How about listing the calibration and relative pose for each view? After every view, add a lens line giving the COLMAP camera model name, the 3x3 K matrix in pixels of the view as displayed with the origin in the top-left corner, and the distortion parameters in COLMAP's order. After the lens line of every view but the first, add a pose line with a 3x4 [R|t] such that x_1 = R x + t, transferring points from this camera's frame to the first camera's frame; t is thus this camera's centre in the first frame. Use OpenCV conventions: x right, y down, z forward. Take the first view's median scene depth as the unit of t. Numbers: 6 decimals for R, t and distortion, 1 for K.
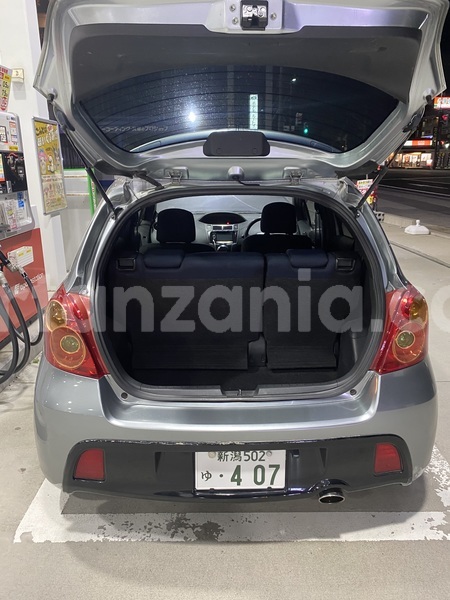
lens RADIAL K [[448.3, 0, 230.0], [0, 448.3, 299.7], [0, 0, 1]] dist [0.047106, -0.047422]
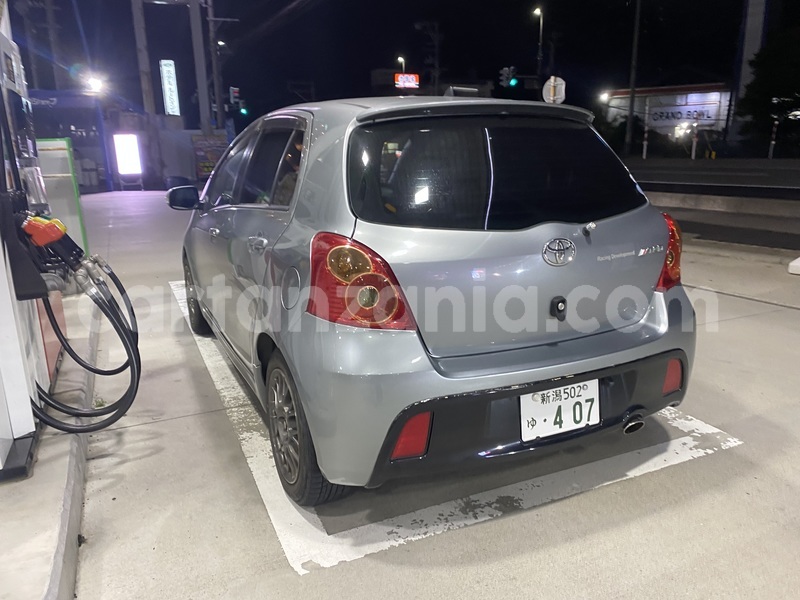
lens RADIAL K [[601.9, 0, 400.0], [0, 601.9, 300.0], [0, 0, 1]] dist [0.050993, -0.076767]
pose [[0.914676, -0.109003, 0.389212, -0.716832], [0.132063, 0.990695, -0.032902, 0.145200], [-0.382004, 0.081496, 0.920560, -0.034770]]
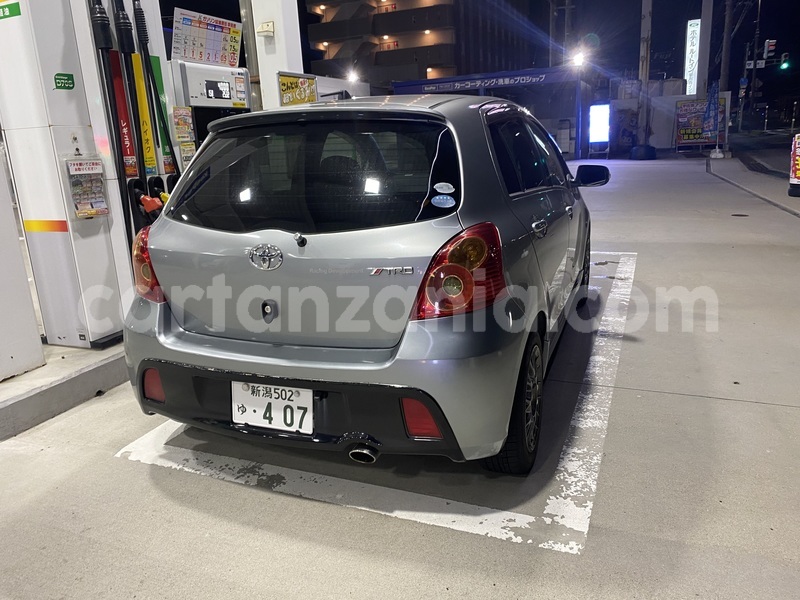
lens RADIAL K [[601.9, 0, 400.0], [0, 601.9, 300.0], [0, 0, 1]] dist [0.050993, -0.076767]
pose [[0.919078, 0.063232, -0.388969, 0.741657], [-0.070716, 0.997484, -0.004939, 0.130290], [0.387678, 0.032046, 0.921238, -0.089879]]
